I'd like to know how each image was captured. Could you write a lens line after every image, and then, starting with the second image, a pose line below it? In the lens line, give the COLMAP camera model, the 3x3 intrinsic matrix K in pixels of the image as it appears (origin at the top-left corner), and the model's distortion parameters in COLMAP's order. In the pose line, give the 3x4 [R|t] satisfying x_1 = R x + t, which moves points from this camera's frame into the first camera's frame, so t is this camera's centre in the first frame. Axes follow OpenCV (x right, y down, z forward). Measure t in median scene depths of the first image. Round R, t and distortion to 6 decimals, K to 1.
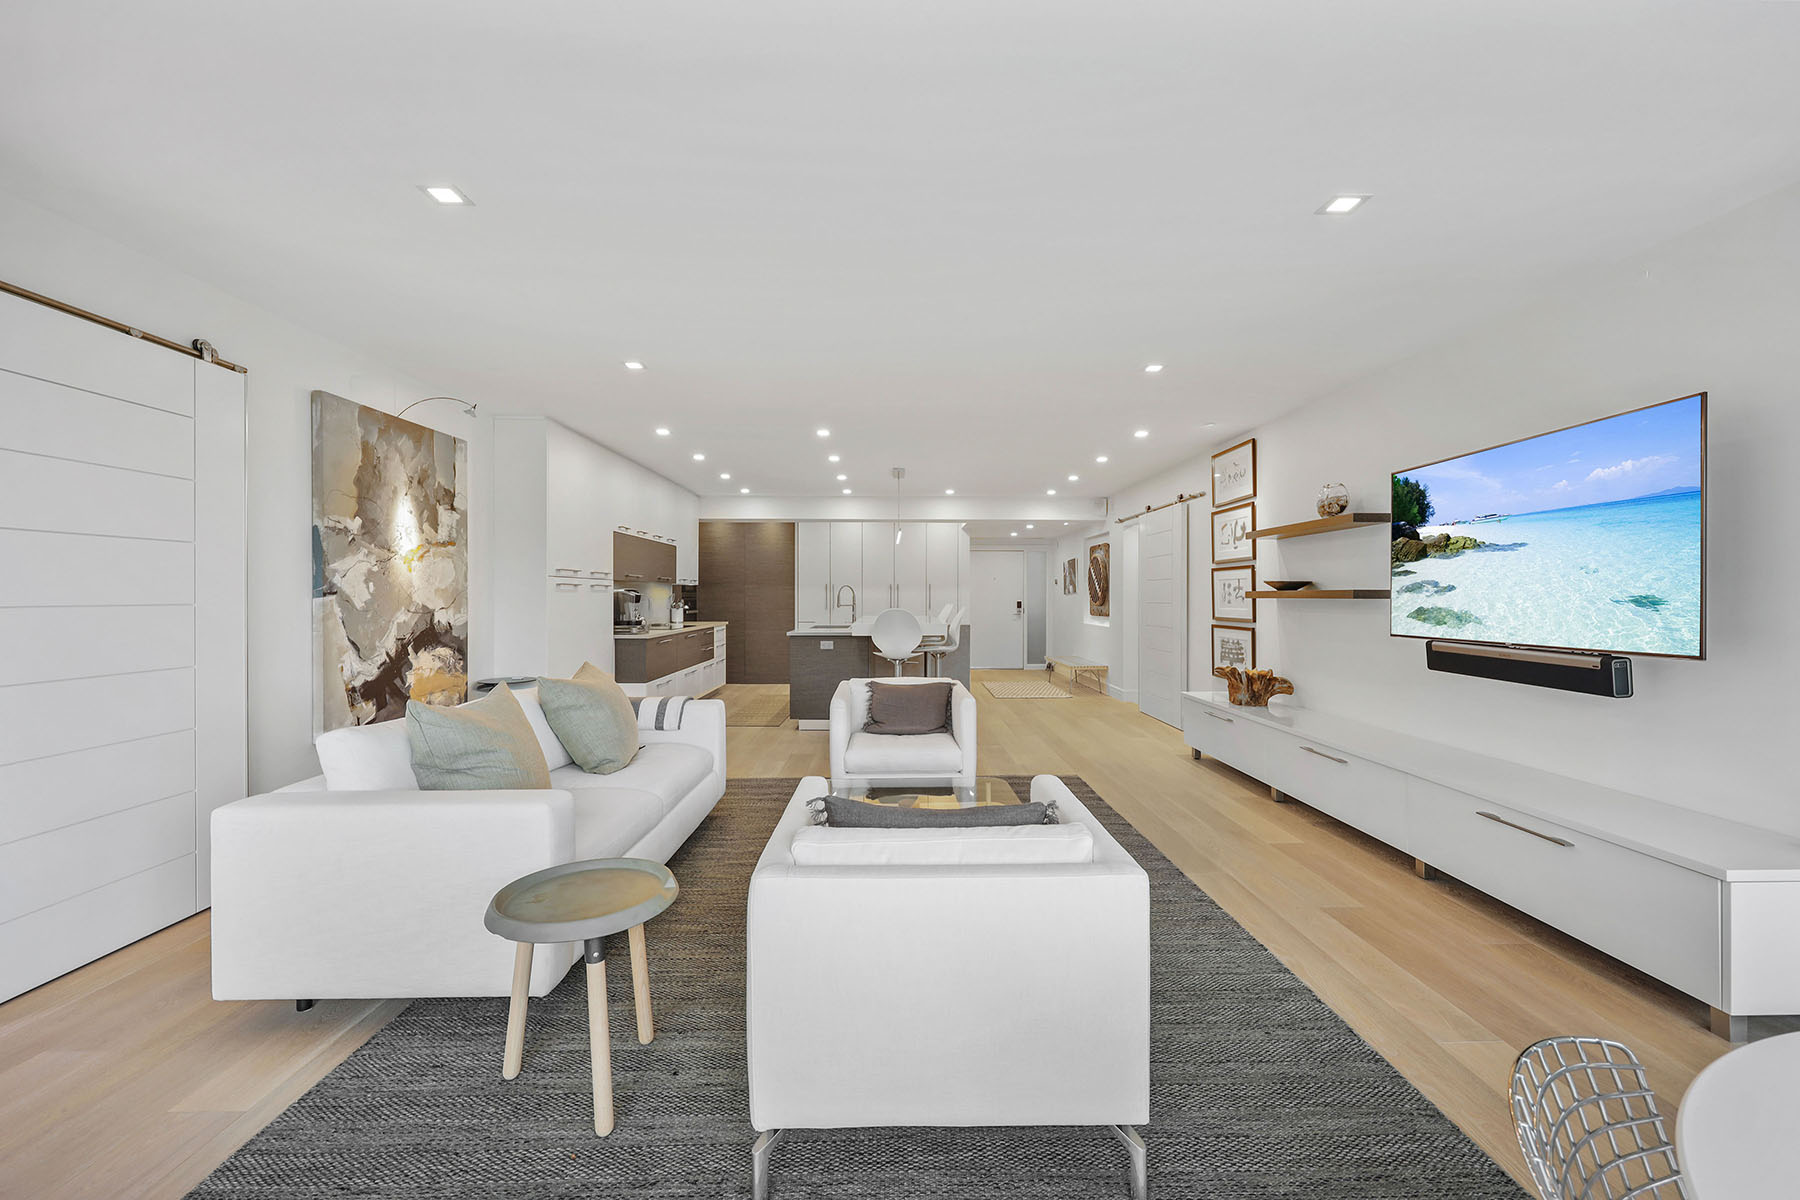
lens RADIAL K [[716.9, 0, 896.3], [0, 716.9, 606.7], [0, 0, 1]] dist [0.004158, 0.000149]
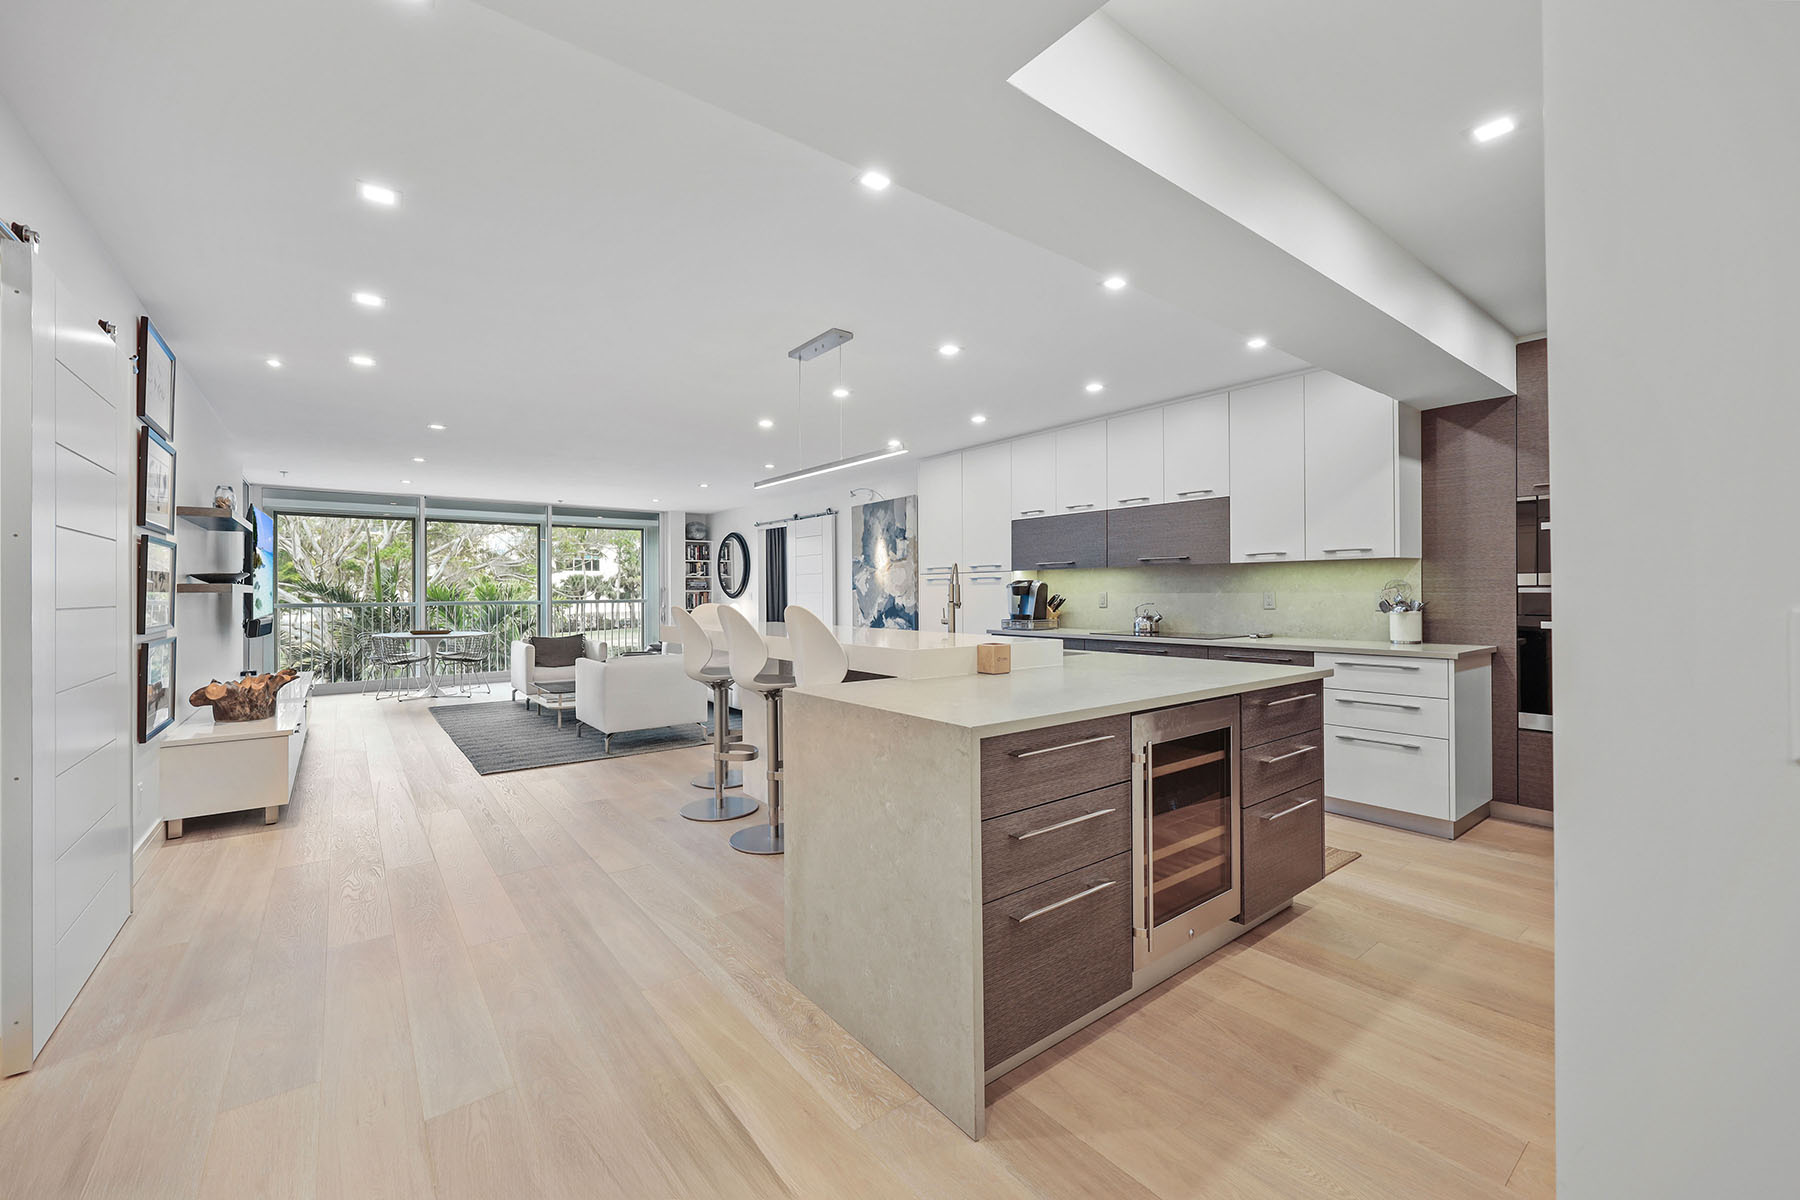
lens RADIAL K [[716.9, 0, 898.6], [0, 716.9, 592.1], [0, 0, 1]] dist [0.004158, 0.000149]
pose [[-0.794625, 0.003829, -0.607089, 0.490526], [-0.004190, 0.999922, 0.011792, -0.031592], [0.607086, 0.011914, -0.794547, 2.631022]]
